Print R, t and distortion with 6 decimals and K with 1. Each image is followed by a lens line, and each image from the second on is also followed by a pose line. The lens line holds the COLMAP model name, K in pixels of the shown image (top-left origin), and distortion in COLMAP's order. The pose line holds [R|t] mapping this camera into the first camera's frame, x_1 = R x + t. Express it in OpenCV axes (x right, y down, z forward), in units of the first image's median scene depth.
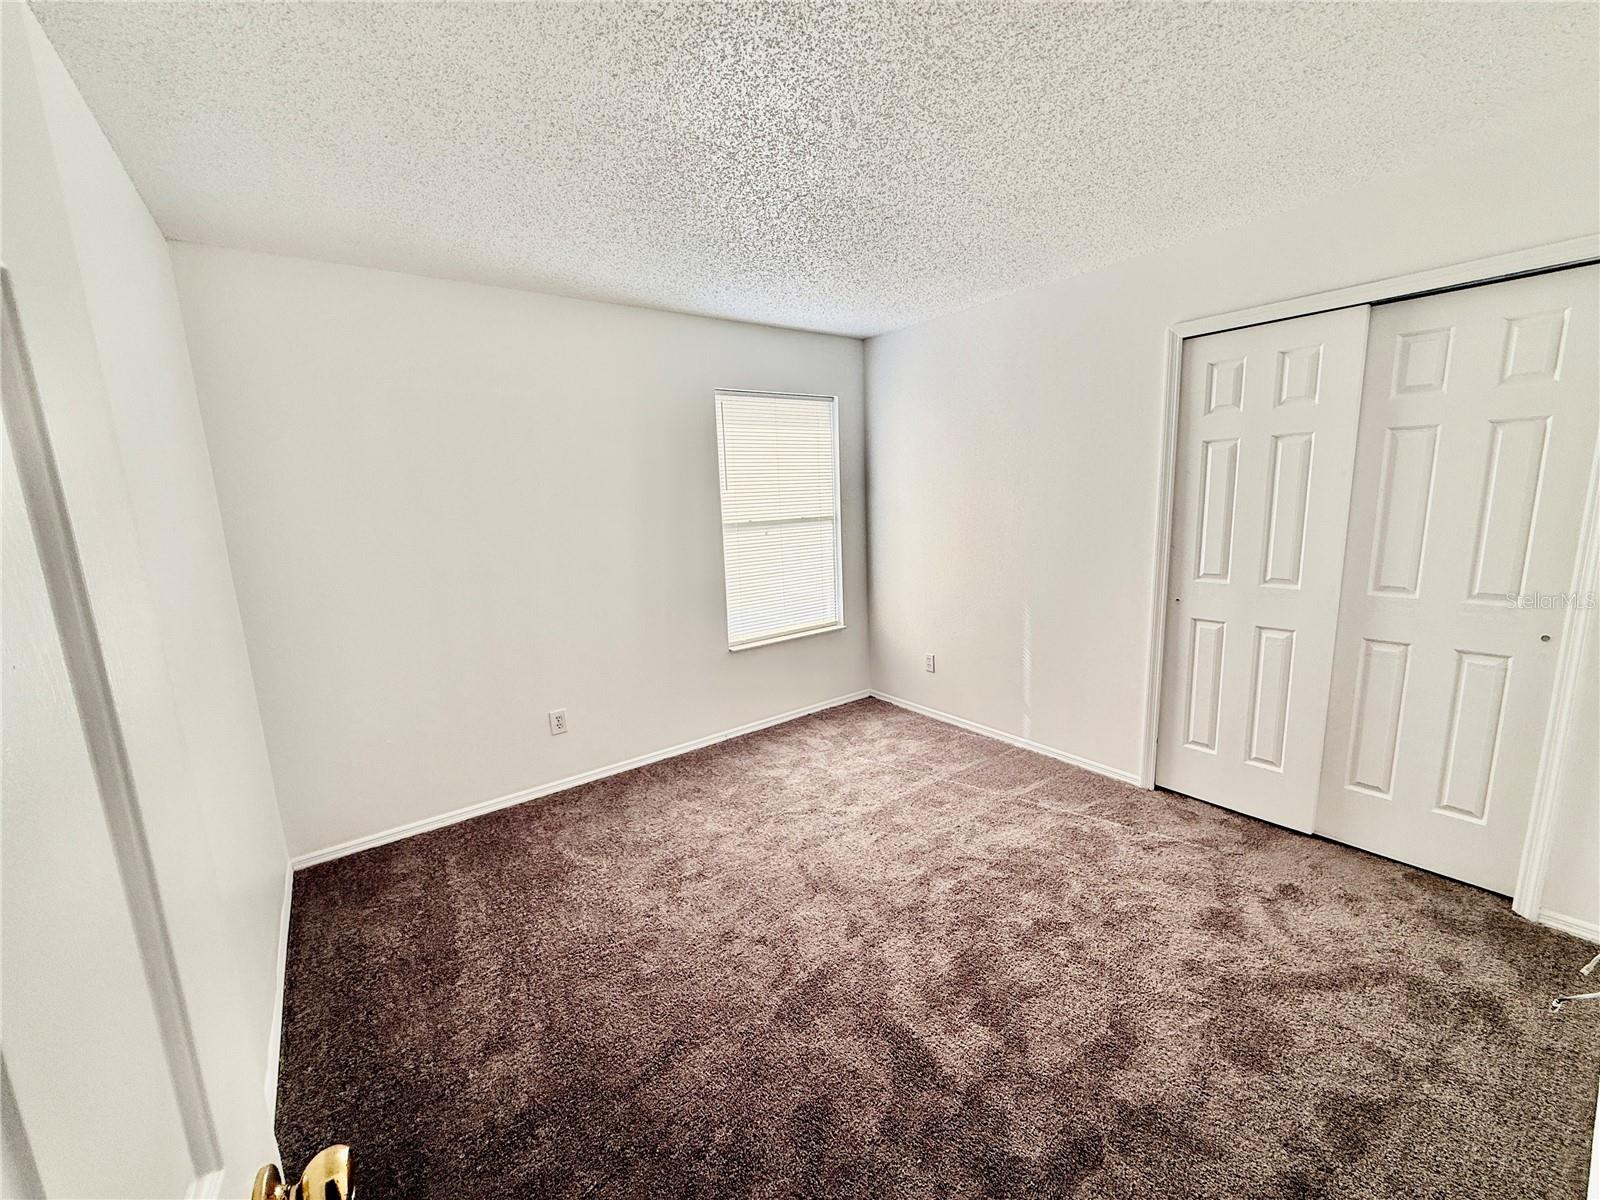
lens RADIAL K [[633.4, 0, 803.1], [0, 633.4, 599.8], [0, 0, 1]] dist [-0.000222, -0.000487]
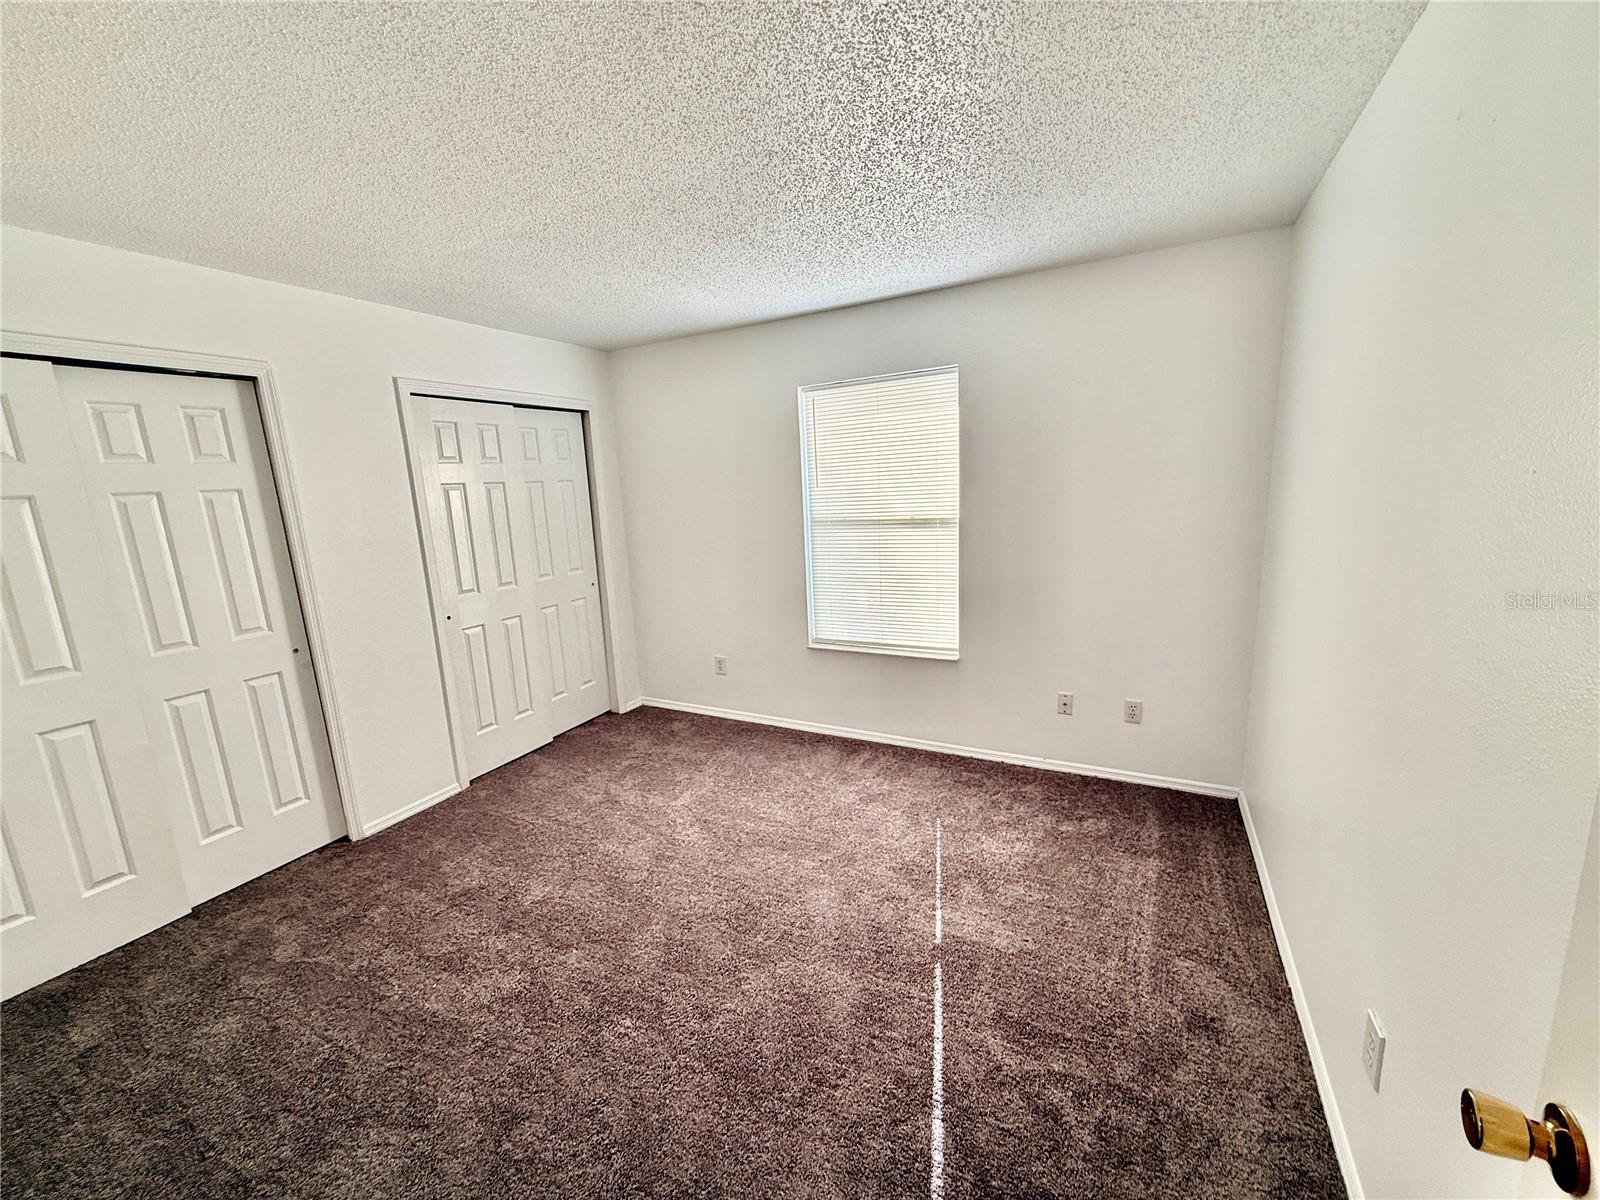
lens RADIAL K [[633.4, 0, 796.1], [0, 633.4, 597.6], [0, 0, 1]] dist [-0.000222, -0.000487]
pose [[0.416905, 0.180812, -0.890785, 0.671356], [-0.129917, 0.981806, 0.138484, -0.116843], [0.899617, 0.057994, 0.432811, 0.474356]]
